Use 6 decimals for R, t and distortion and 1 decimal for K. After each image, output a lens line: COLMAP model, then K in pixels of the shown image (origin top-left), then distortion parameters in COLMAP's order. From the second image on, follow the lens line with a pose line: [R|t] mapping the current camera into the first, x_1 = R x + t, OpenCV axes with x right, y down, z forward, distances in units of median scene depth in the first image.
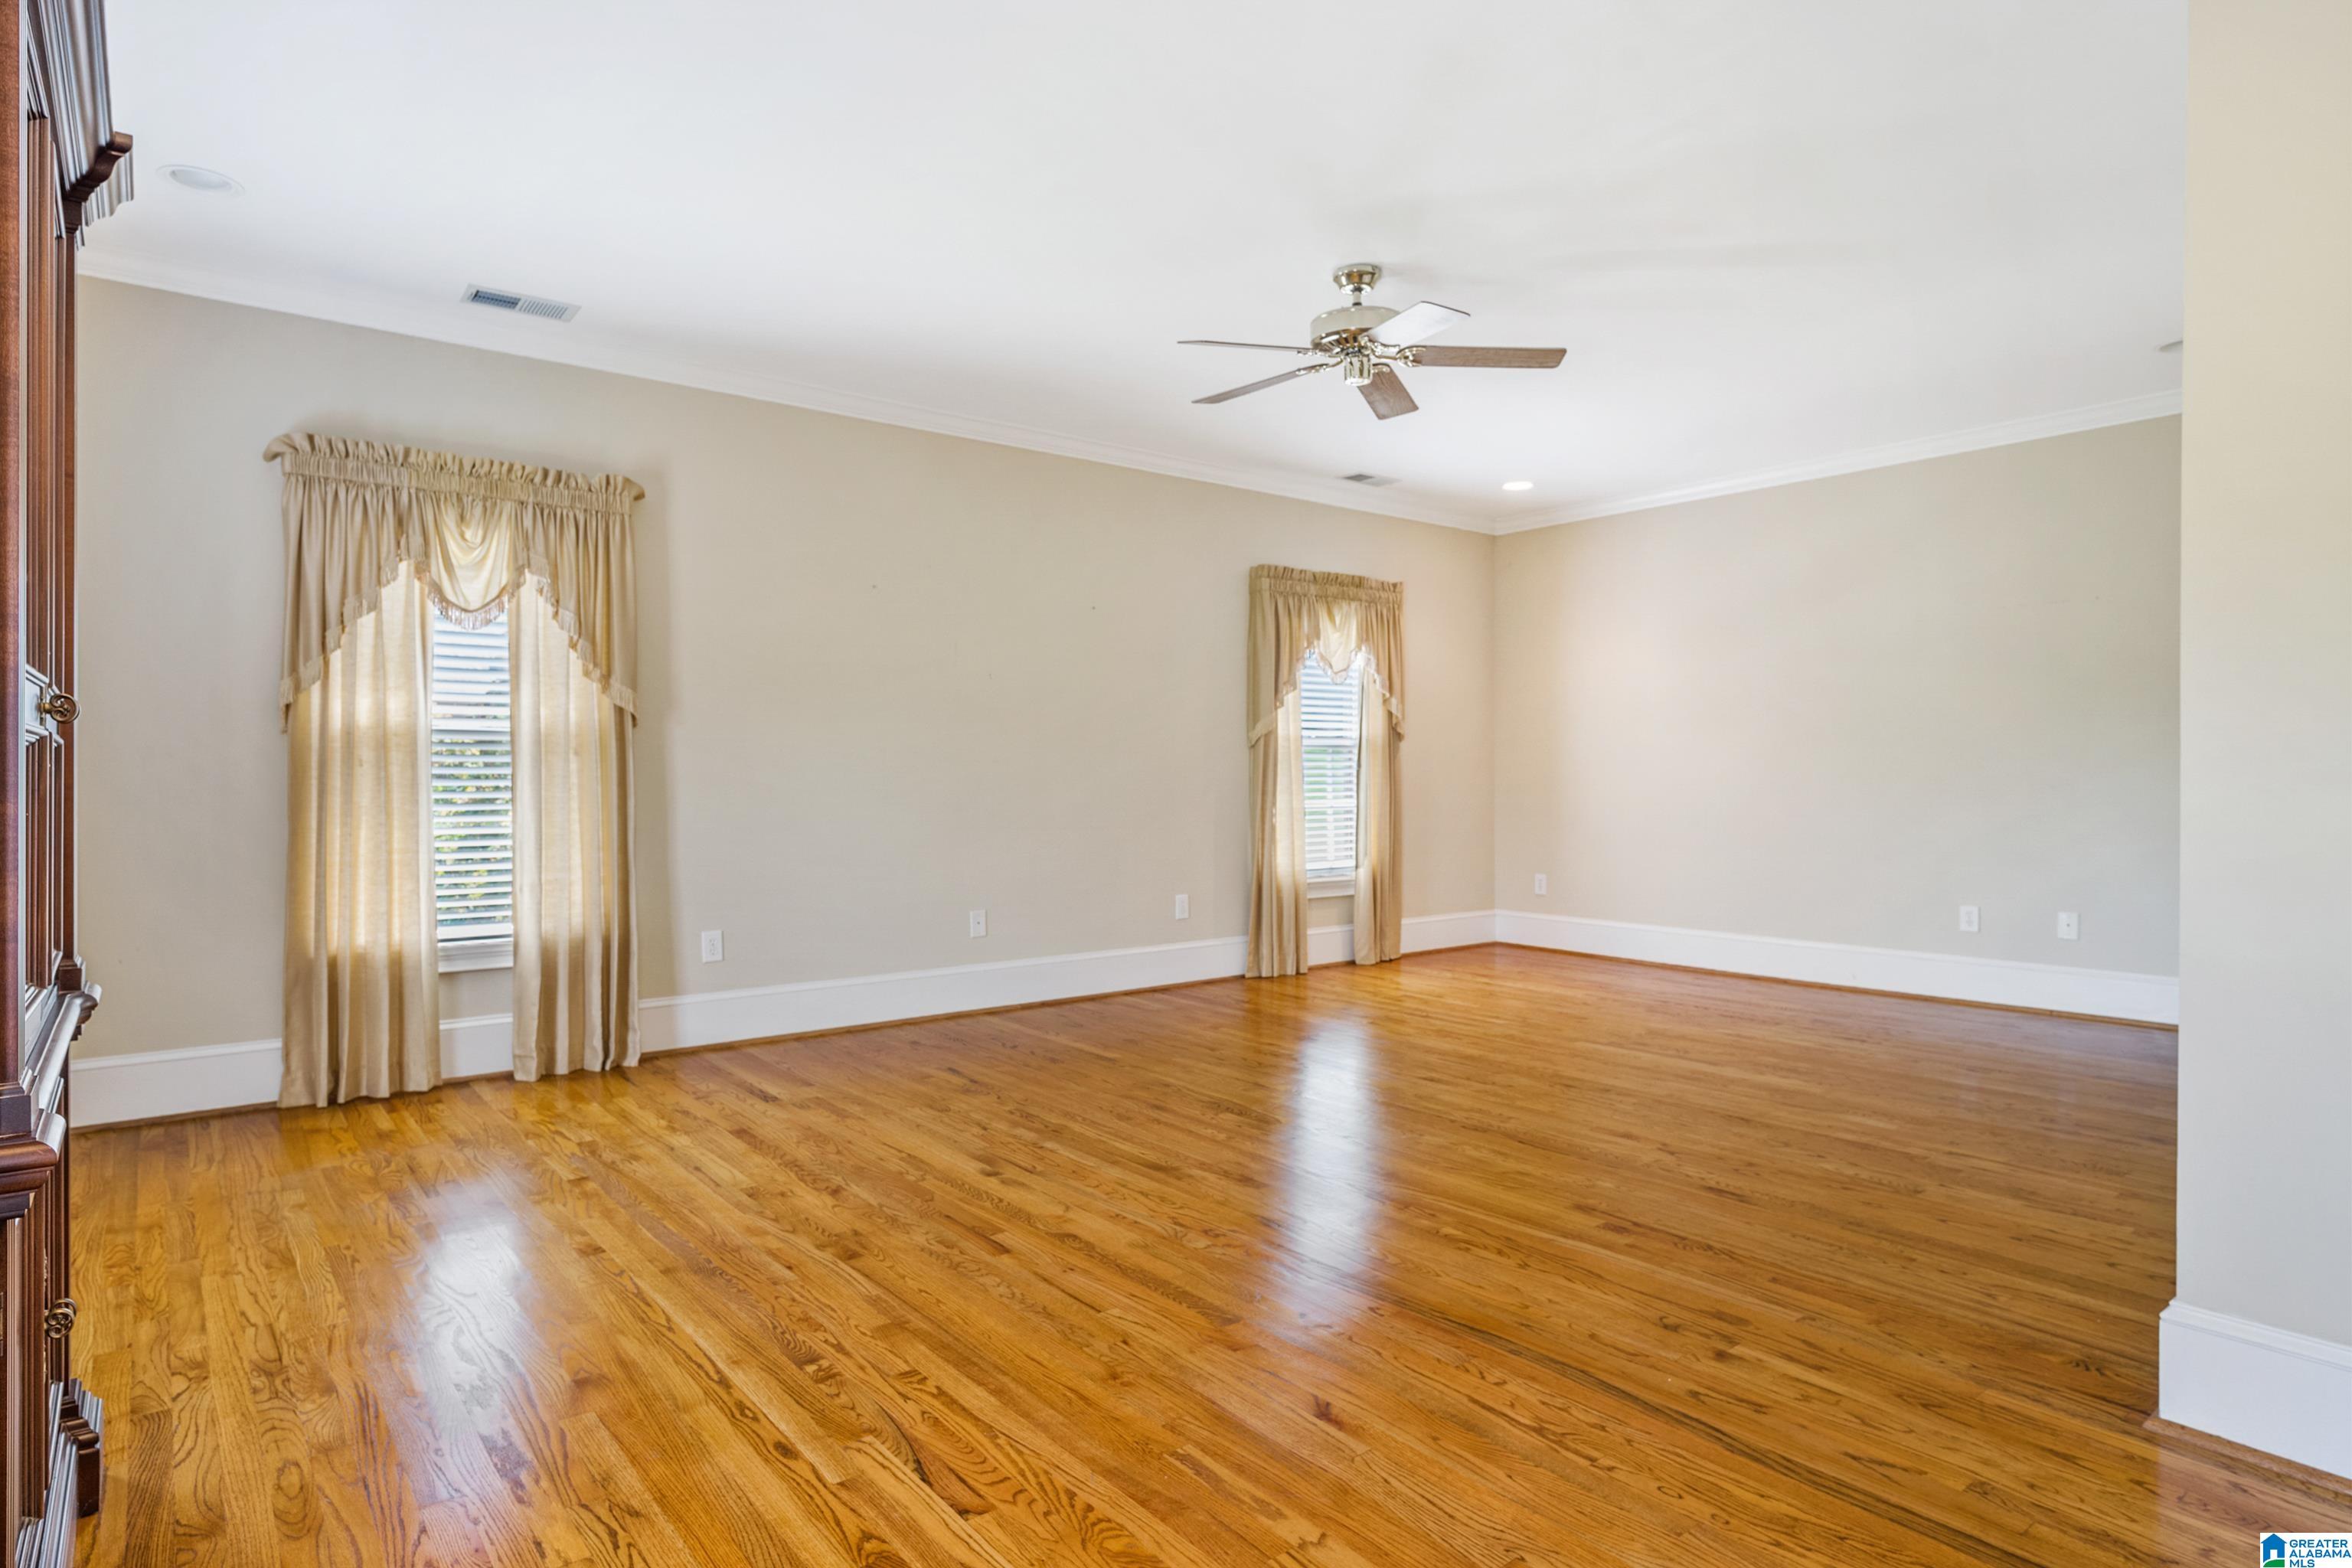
lens RADIAL K [[1267.6, 0, 1190.1], [0, 1267.6, 777.9], [0, 0, 1]] dist [-0.002652, -0.000372]
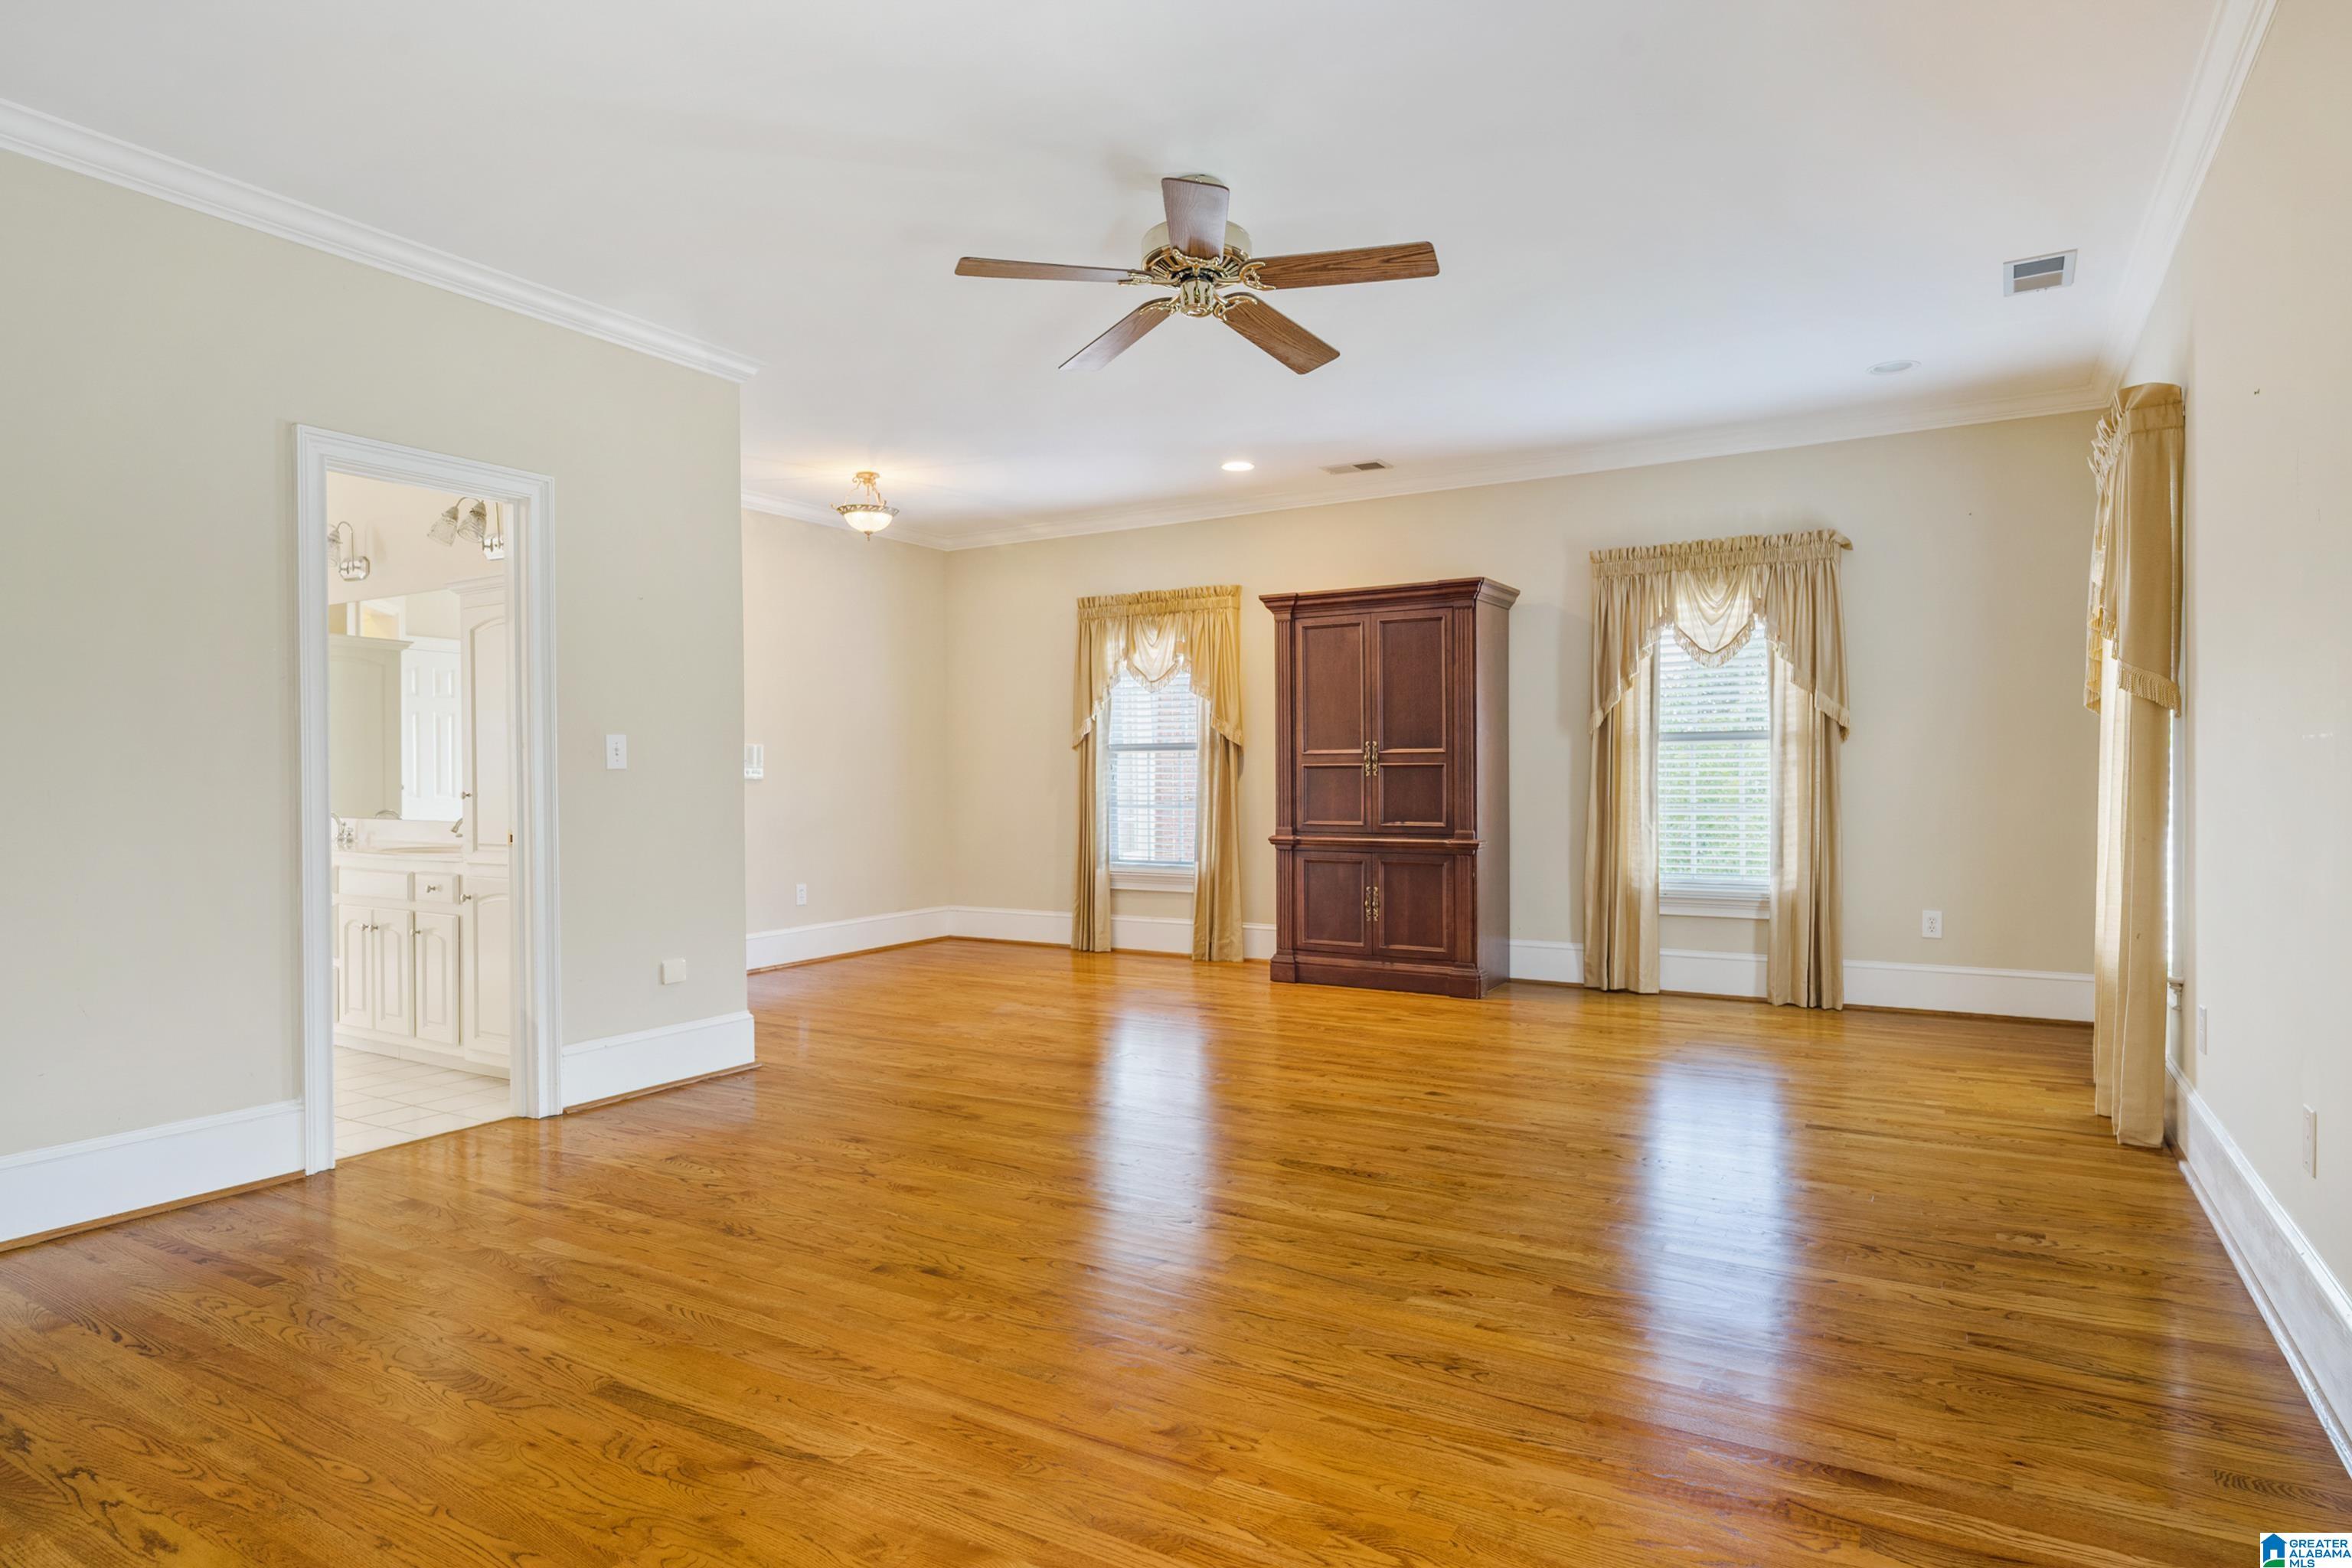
lens RADIAL K [[1267.6, 0, 1183.1], [0, 1267.6, 783.3], [0, 0, 1]] dist [-0.002652, -0.000372]
pose [[-0.935157, 0.007144, -0.354162, 0.503193], [0.003829, 0.999942, 0.010059, -0.009054], [0.354214, 0.008051, -0.935130, 2.026156]]
